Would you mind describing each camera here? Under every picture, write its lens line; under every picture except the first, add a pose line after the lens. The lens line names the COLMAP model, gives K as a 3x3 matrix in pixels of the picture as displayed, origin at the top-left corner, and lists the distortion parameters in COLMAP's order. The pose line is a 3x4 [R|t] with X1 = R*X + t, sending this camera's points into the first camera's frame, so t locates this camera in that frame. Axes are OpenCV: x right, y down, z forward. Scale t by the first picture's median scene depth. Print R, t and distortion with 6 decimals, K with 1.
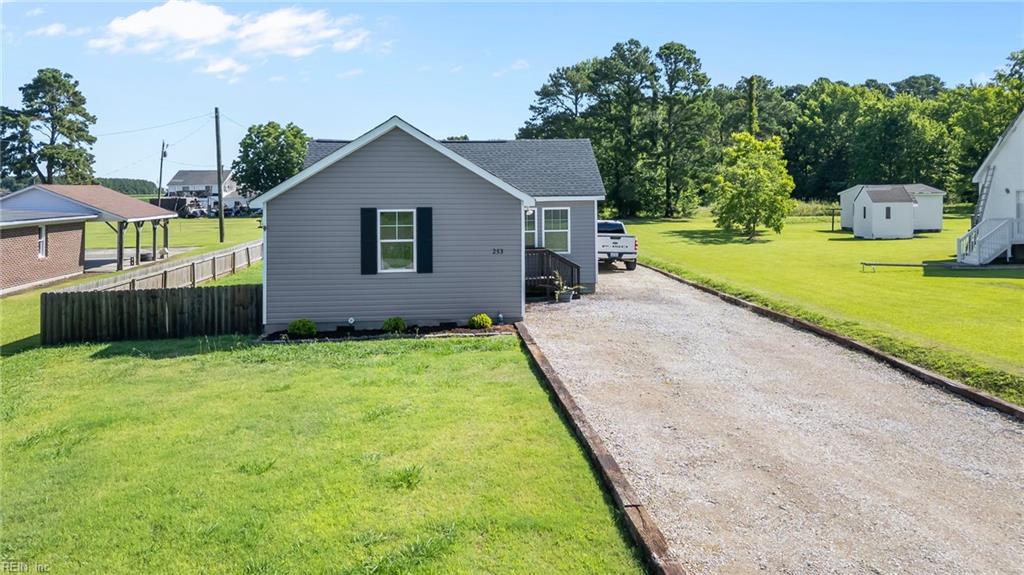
lens RADIAL K [[712.1, 0, 512.0], [0, 712.1, 287.5], [0, 0, 1]] dist [0.070441, -0.079395]
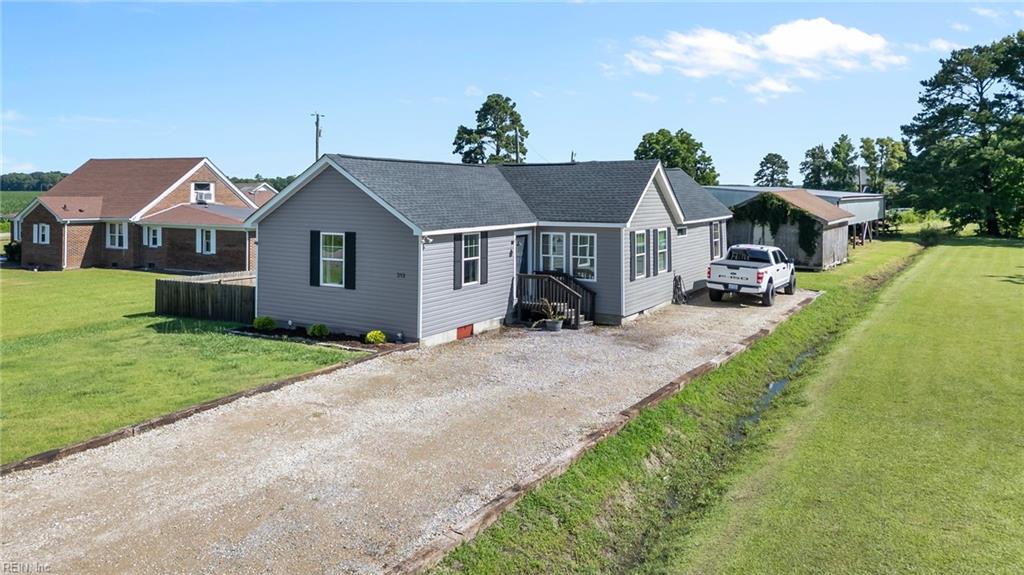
lens RADIAL K [[712.1, 0, 512.0], [0, 712.1, 287.5], [0, 0, 1]] dist [0.070441, -0.079395]
pose [[0.810073, 0.089487, -0.579460, 0.437246], [-0.089721, 0.995564, 0.028319, -0.045604], [0.579424, 0.029049, 0.814508, 0.124413]]
